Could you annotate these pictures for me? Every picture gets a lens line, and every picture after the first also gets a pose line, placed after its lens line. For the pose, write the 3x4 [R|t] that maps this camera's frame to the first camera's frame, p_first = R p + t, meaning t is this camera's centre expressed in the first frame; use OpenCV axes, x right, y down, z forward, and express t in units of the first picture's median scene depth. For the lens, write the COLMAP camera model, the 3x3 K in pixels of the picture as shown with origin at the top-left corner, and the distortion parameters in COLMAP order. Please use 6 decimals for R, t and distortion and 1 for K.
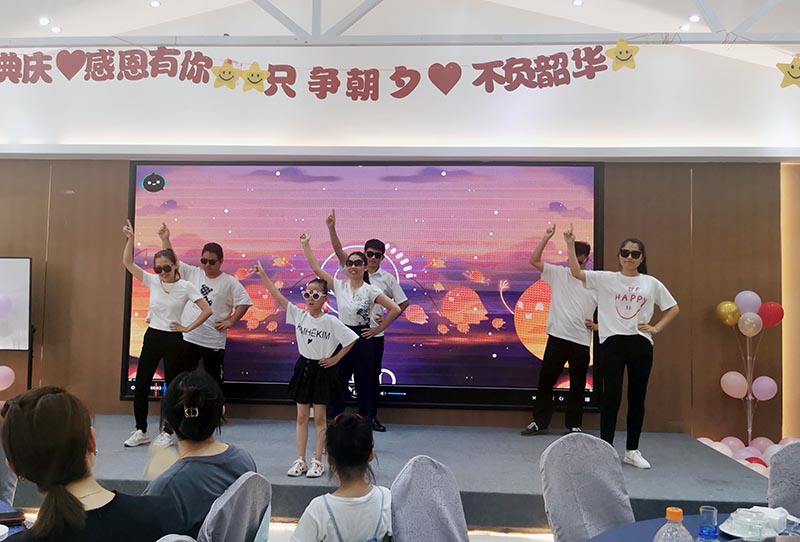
lens RADIAL K [[758.1, 0, 382.1], [0, 758.1, 271.8], [0, 0, 1]] dist [0.038502, -0.015612]
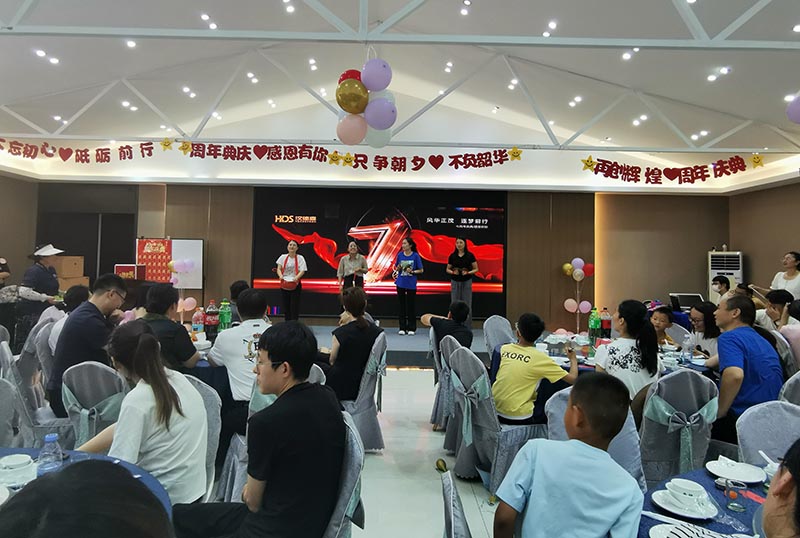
lens RADIAL K [[515.8, 0, 394.3], [0, 515.8, 240.7], [0, 0, 1]] dist [-0.003935, 0.002671]
pose [[0.997593, 0.004519, 0.069188, -0.137710], [-0.004400, 0.999989, -0.001868, -0.023952], [-0.069196, 0.001559, 0.997602, -0.468012]]
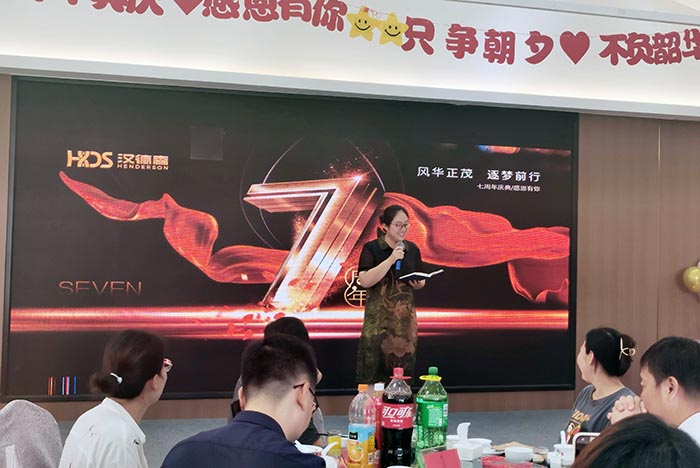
lens RADIAL K [[1153.5, 0, 349.4], [0, 1153.5, 231.1], [0, 0, 1]] dist [0.024366, 0.000000]
pose [[0.921345, 0.010710, 0.388598, -0.760407], [-0.017427, 0.999753, 0.013765, -0.029340], [-0.388355, -0.019454, 0.921304, -0.277236]]
